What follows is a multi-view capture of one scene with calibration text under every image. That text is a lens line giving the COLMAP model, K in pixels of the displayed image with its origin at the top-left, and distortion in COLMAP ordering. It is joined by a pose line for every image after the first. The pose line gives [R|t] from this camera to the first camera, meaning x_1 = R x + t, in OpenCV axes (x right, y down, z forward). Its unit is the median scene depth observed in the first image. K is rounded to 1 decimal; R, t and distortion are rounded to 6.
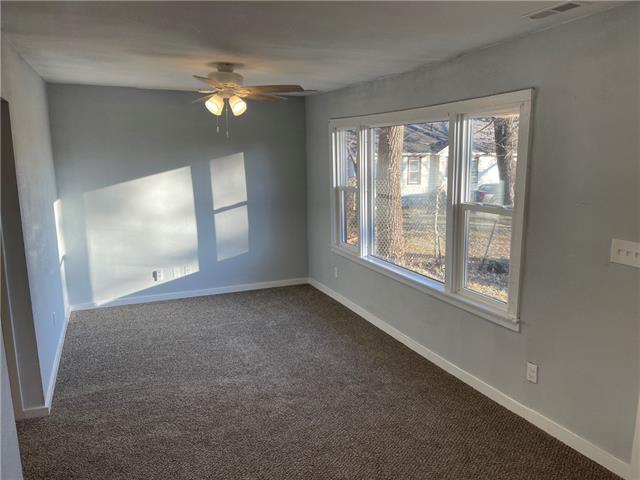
lens RADIAL K [[488.9, 0, 322.7], [0, 488.9, 238.0], [0, 0, 1]] dist [0.106548, -0.144345]
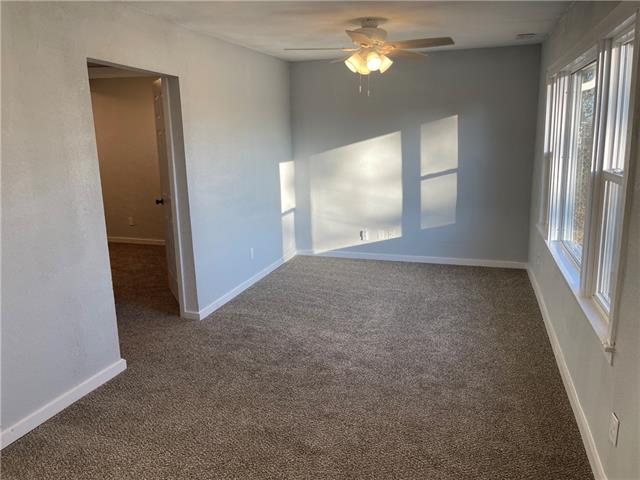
lens RADIAL K [[488.9, 0, 322.7], [0, 488.9, 238.0], [0, 0, 1]] dist [0.106548, -0.144345]
pose [[0.742937, 0.125177, -0.657553, 0.314891], [-0.093818, 0.992134, 0.082871, 0.001759], [0.662754, 0.000122, 0.748837, 0.148124]]
